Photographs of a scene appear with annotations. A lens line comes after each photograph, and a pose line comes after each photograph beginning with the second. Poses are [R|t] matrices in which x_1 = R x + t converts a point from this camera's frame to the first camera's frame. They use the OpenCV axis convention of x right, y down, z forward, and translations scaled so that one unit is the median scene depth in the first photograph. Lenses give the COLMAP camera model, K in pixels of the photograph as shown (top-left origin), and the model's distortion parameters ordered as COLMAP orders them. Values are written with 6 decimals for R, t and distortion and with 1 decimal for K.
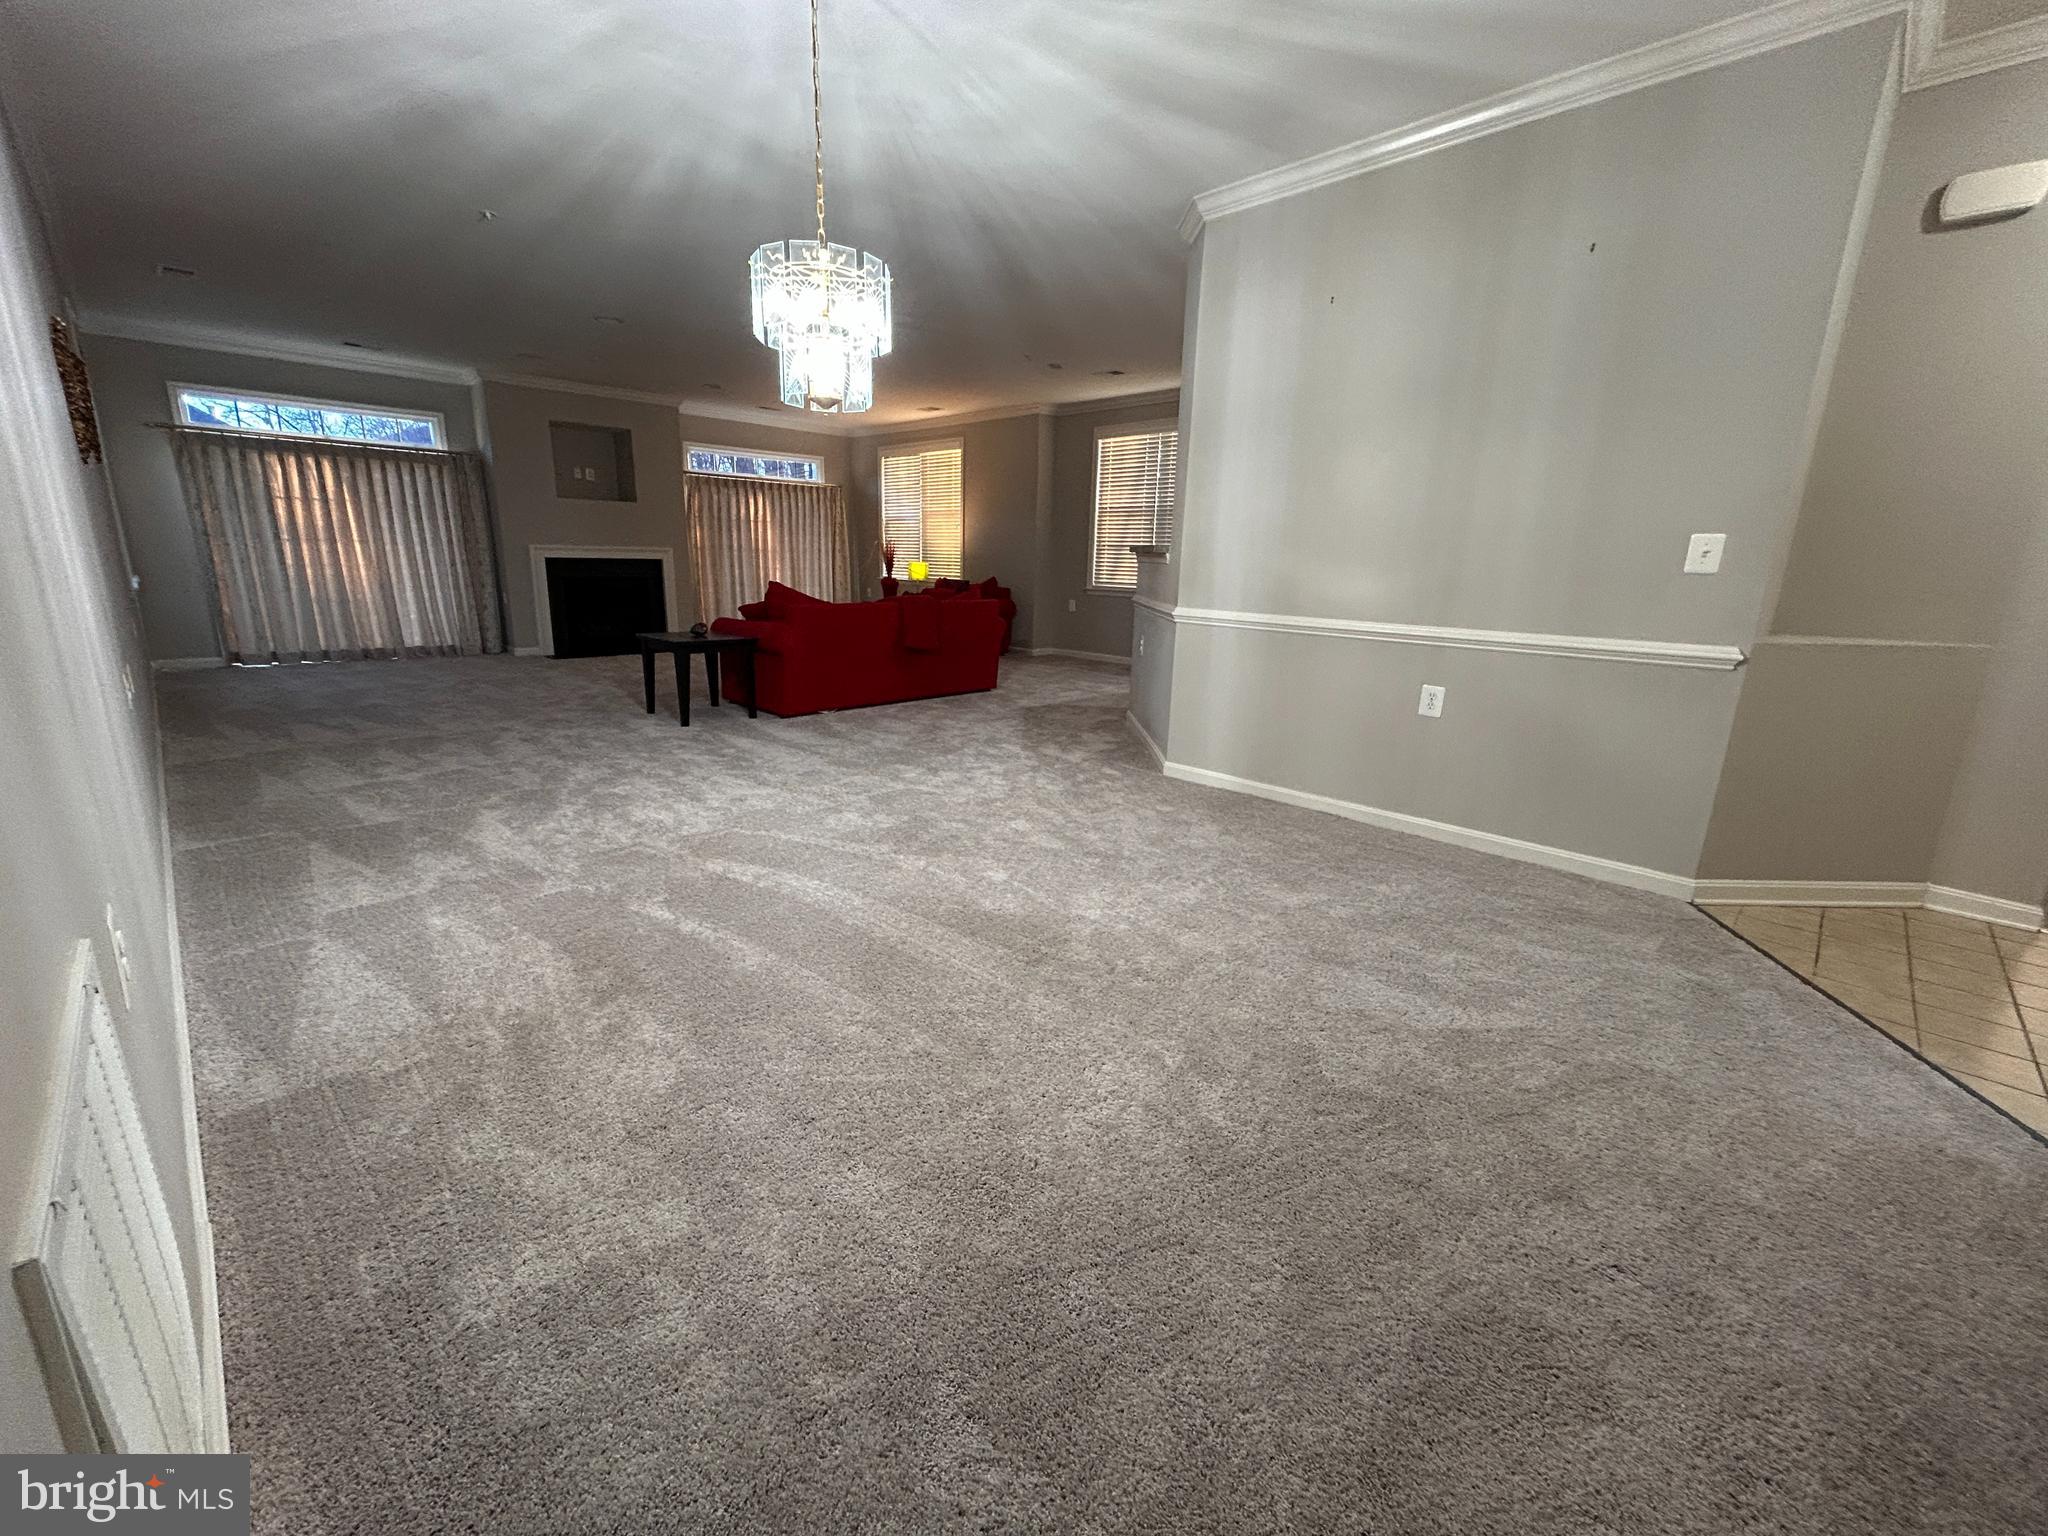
lens RADIAL K [[832.9, 0, 1019.5], [0, 832.9, 762.6], [0, 0, 1]] dist [0.000259, 0.000591]
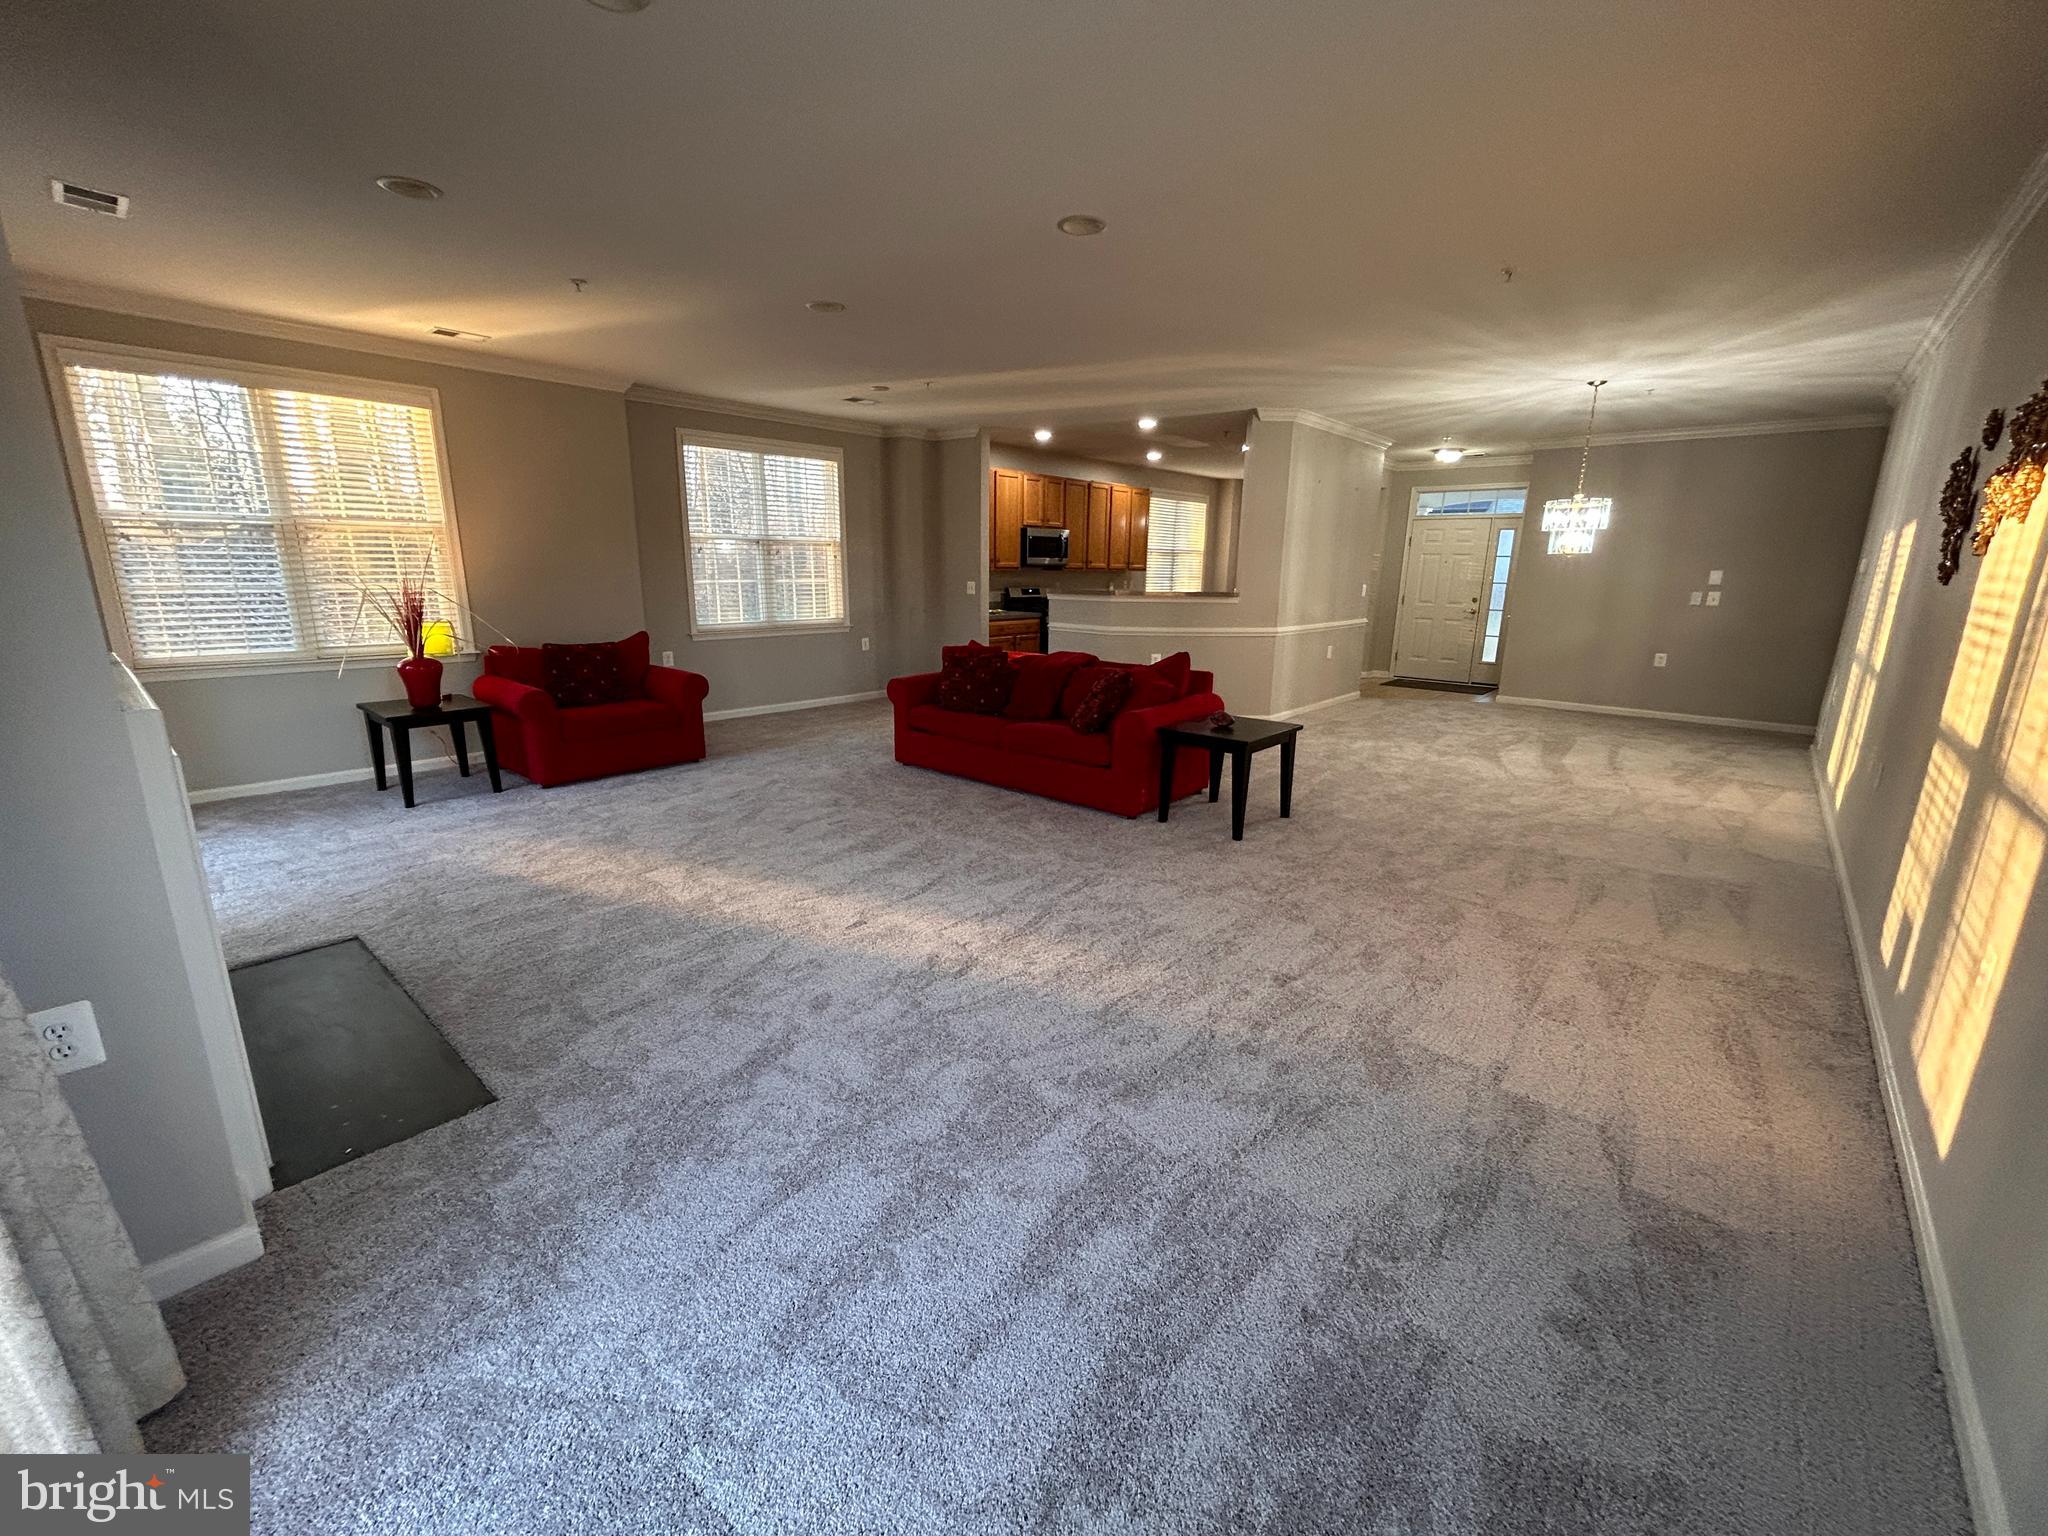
lens RADIAL K [[832.9, 0, 1019.5], [0, 832.9, 762.6], [0, 0, 1]] dist [0.000259, 0.000591]
pose [[-0.060837, -0.253038, 0.965542, -1.148771], [0.224826, 0.939001, 0.260249, -0.365117], [-0.972498, 0.232912, -0.000237, 1.162958]]
